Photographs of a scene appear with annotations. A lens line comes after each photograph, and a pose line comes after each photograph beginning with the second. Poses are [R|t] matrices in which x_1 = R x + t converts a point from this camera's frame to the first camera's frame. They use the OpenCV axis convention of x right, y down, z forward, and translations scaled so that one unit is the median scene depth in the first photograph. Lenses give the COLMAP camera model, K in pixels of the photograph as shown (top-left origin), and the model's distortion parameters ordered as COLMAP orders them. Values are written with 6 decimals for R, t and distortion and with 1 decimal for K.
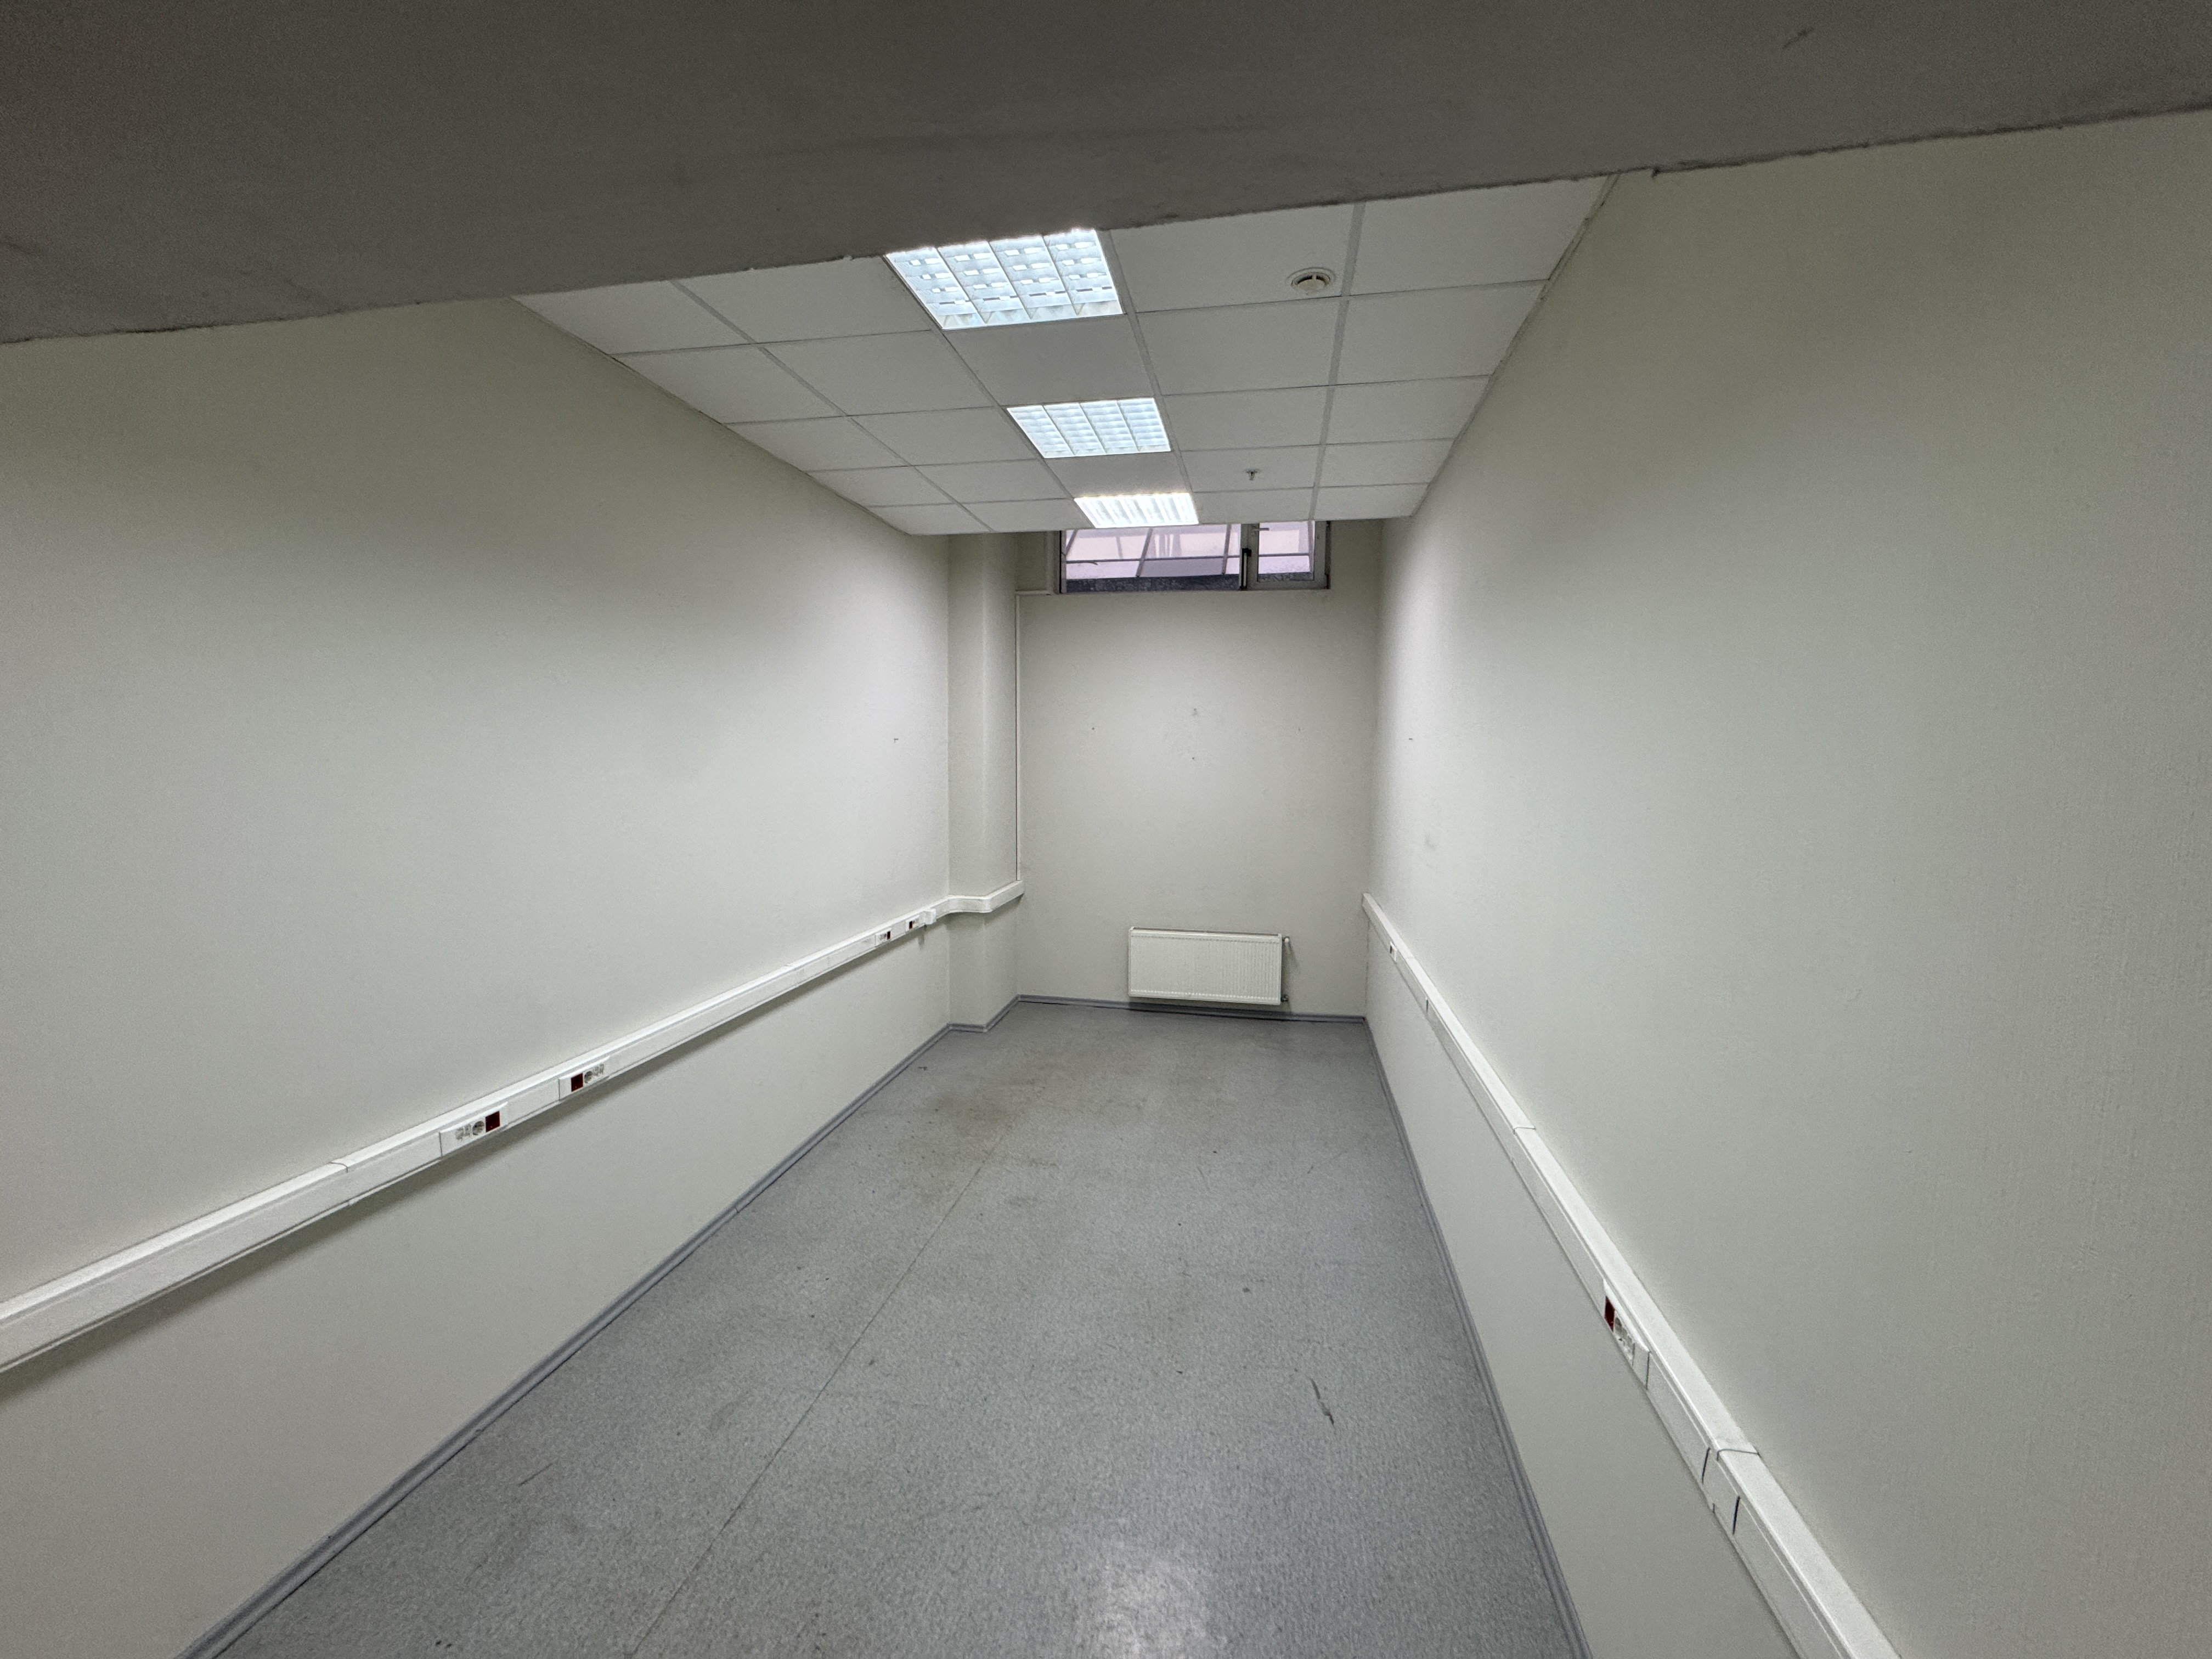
lens RADIAL K [[883.6, 0, 1106.0], [0, 883.6, 829.5], [0, 0, 1]] dist [0.009631, 0.000139]
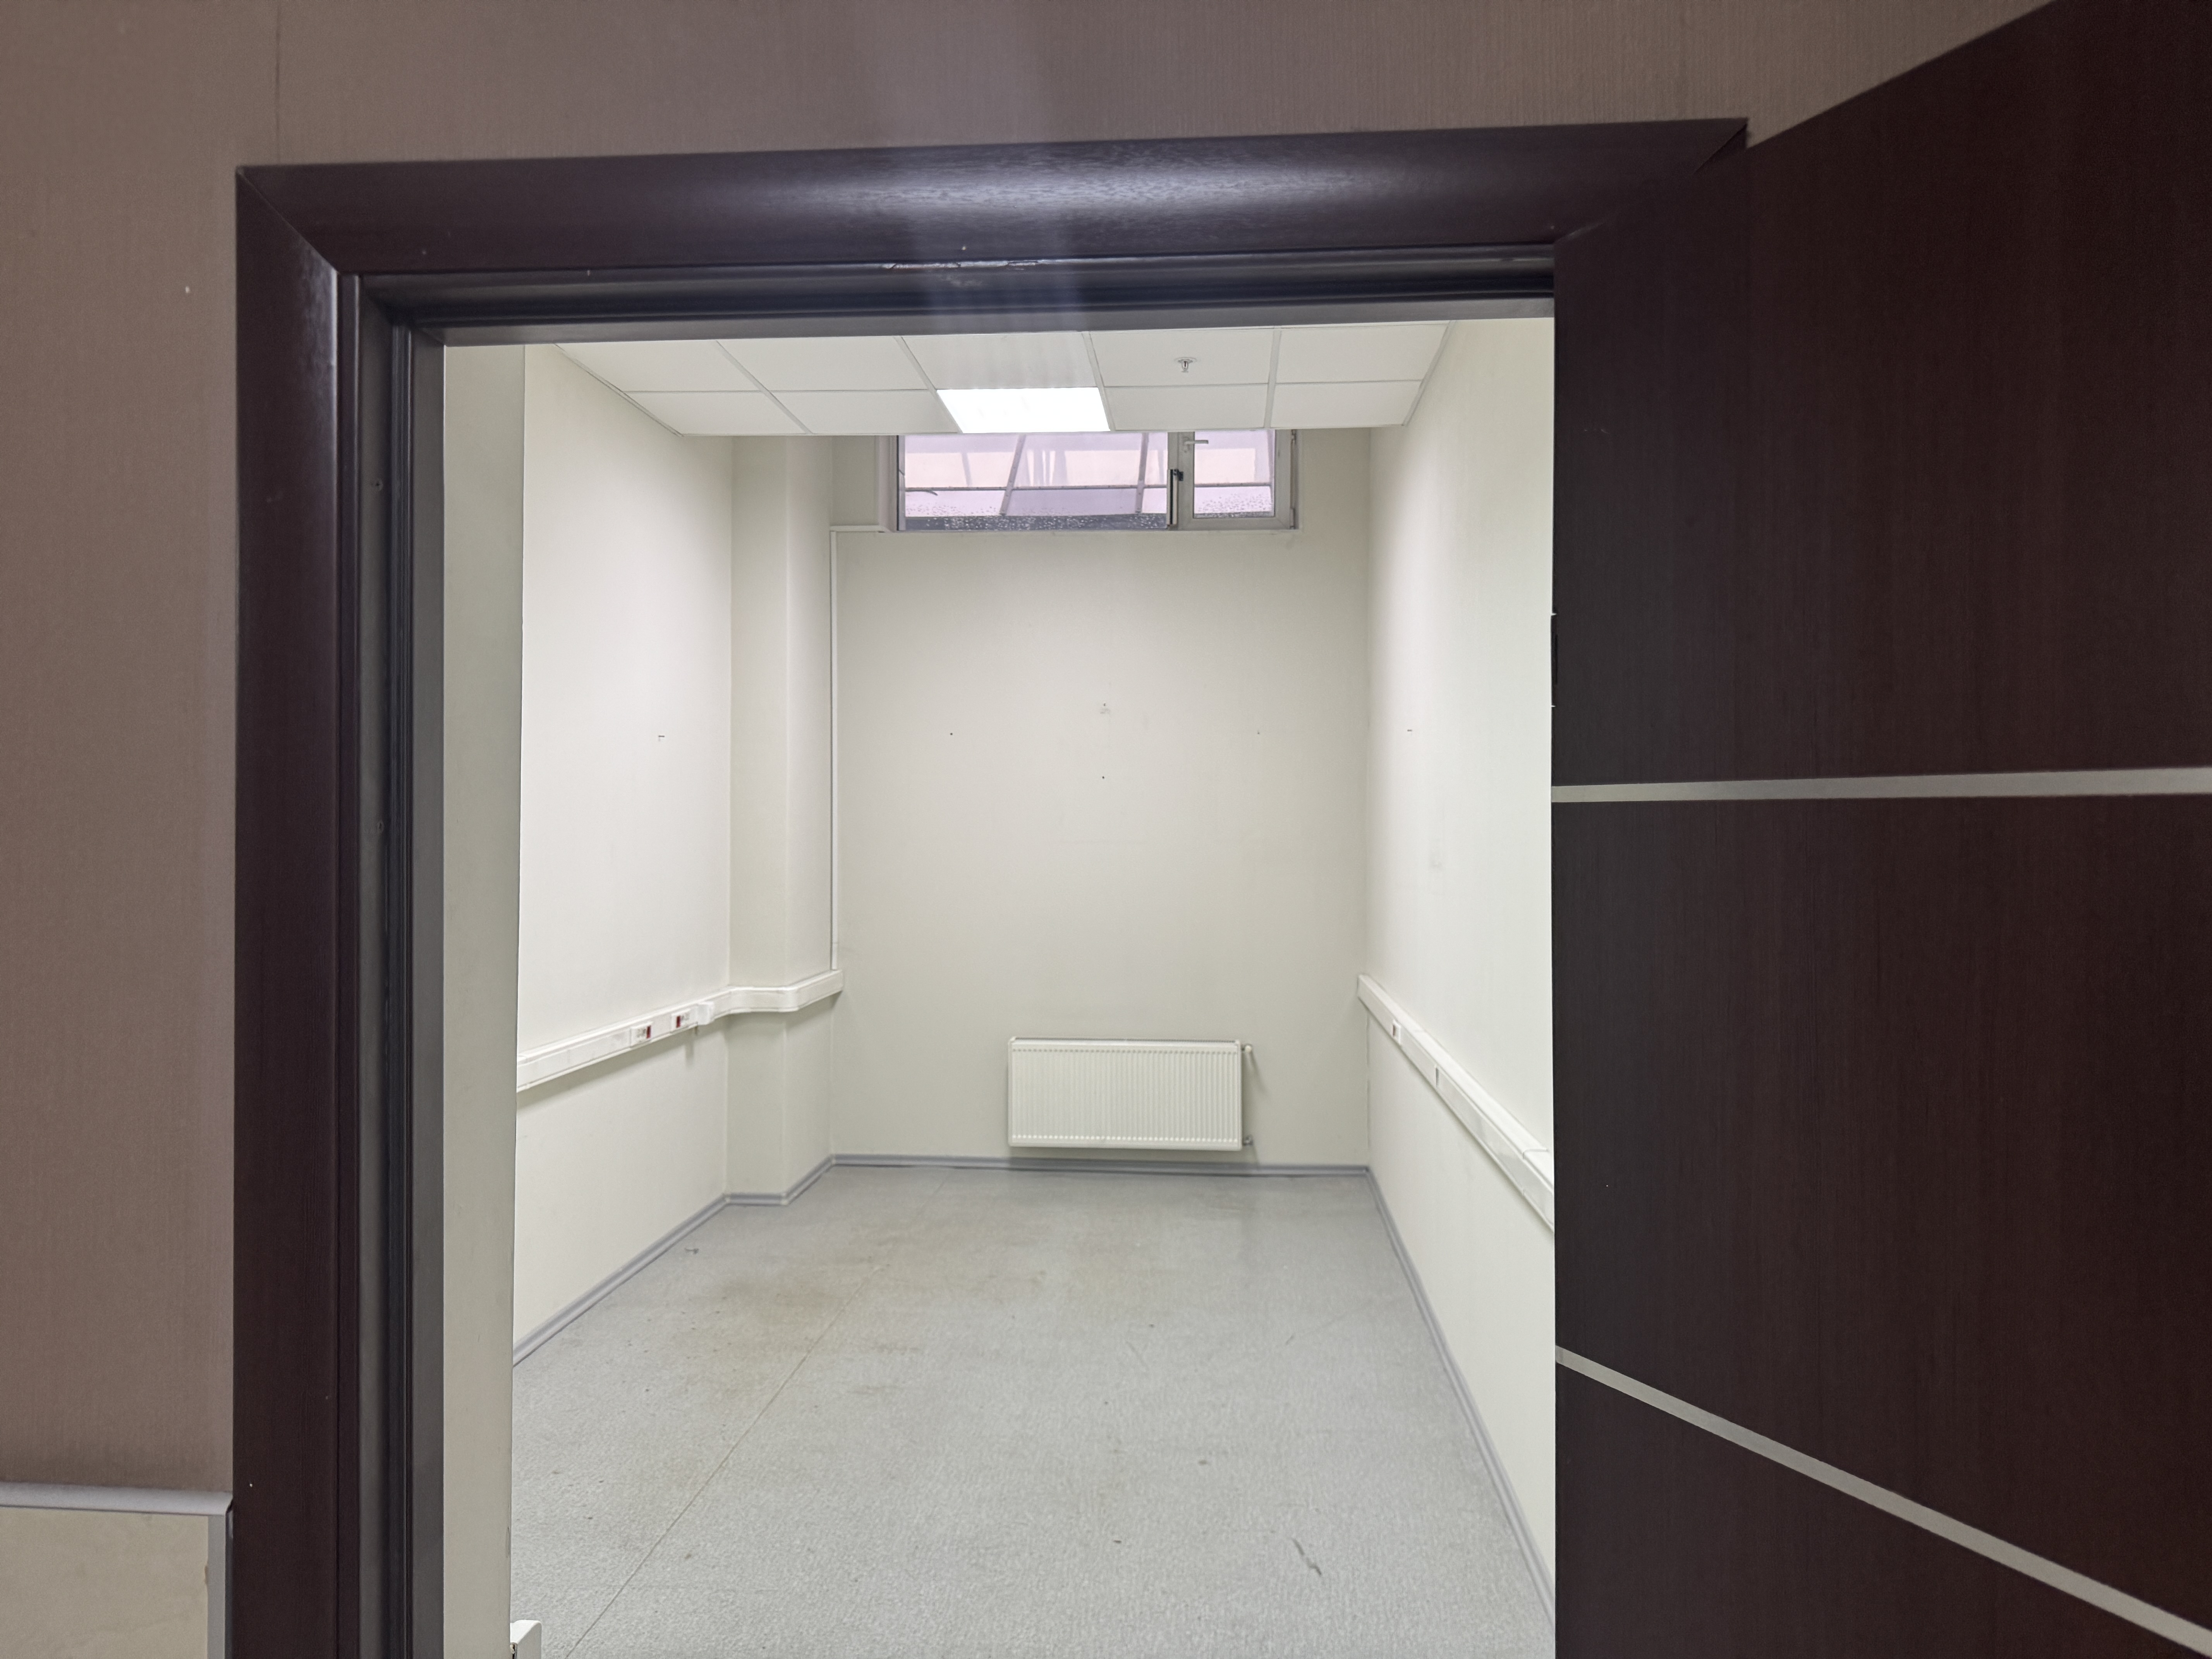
lens RADIAL K [[1549.9, 0, 1106.0], [0, 1549.9, 829.5], [0, 0, 1]] dist [0.121209, -0.002241]
pose [[0.993700, -0.006501, 0.111881, -0.032417], [0.016035, 0.996292, -0.084527, 0.061462], [-0.110917, 0.085788, 0.990120, -0.164900]]
